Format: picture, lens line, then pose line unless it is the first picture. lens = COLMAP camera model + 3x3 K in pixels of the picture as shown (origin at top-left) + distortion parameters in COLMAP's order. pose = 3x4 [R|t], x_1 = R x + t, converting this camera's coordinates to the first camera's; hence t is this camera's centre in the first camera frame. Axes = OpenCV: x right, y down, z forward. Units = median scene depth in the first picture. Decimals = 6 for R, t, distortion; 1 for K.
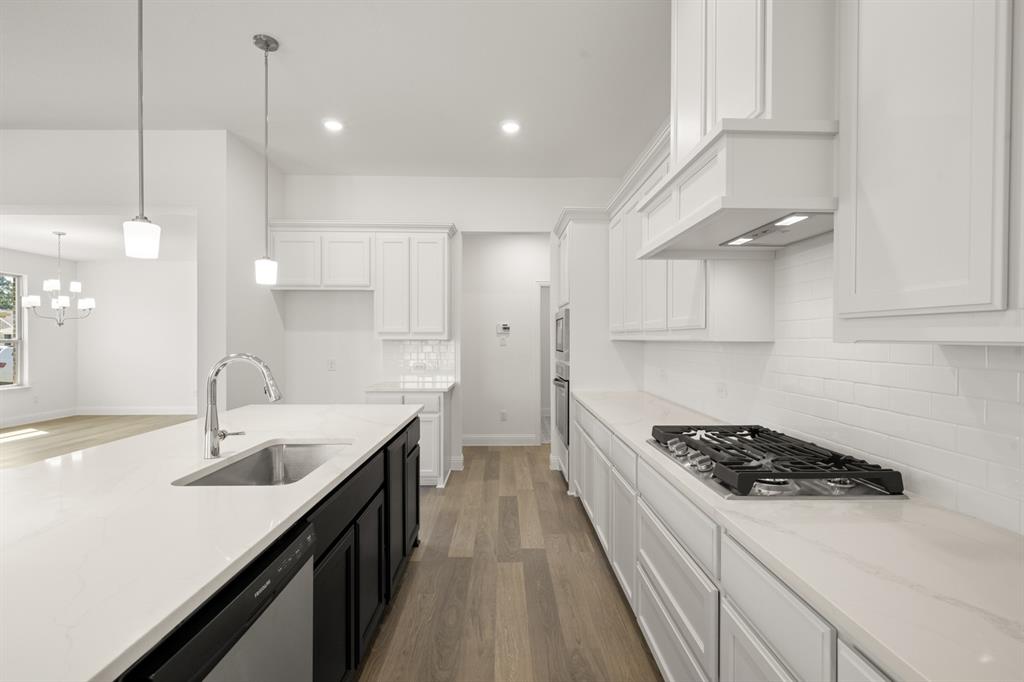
lens RADIAL K [[478.3, 0, 512.0], [0, 478.3, 338.3], [0, 0, 1]] dist [0.002105, 0.000227]
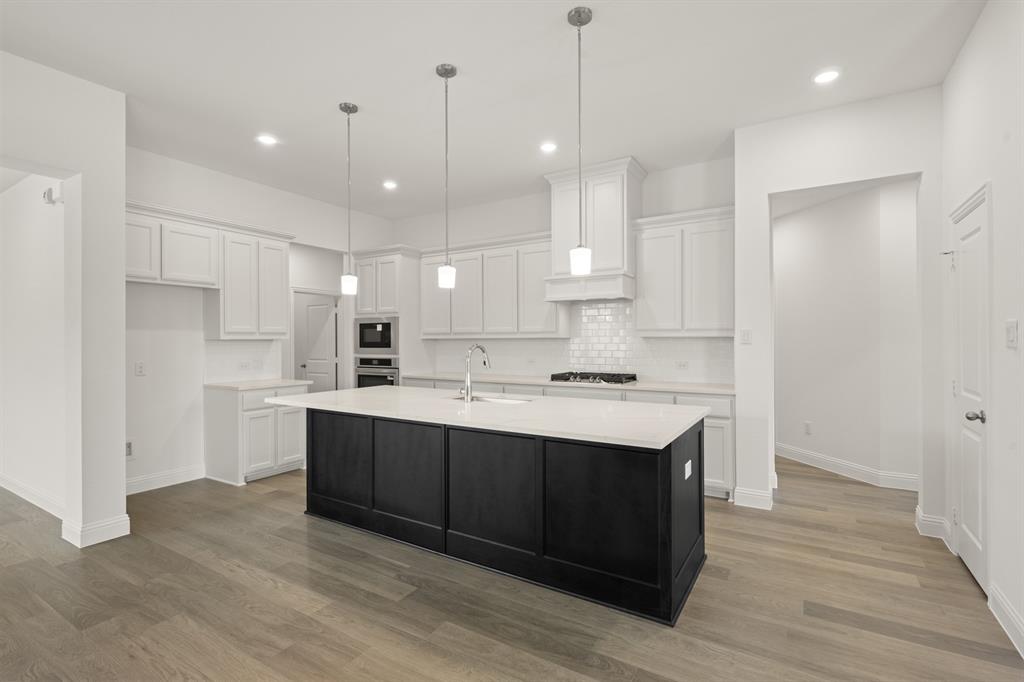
lens RADIAL K [[478.3, 0, 512.1], [0, 478.3, 340.9], [0, 0, 1]] dist [0.002105, 0.000227]
pose [[0.538572, -0.004566, 0.842567, -0.799573], [0.006183, 0.999980, 0.001467, 0.008084], [-0.842557, 0.004419, 0.538589, -0.035892]]
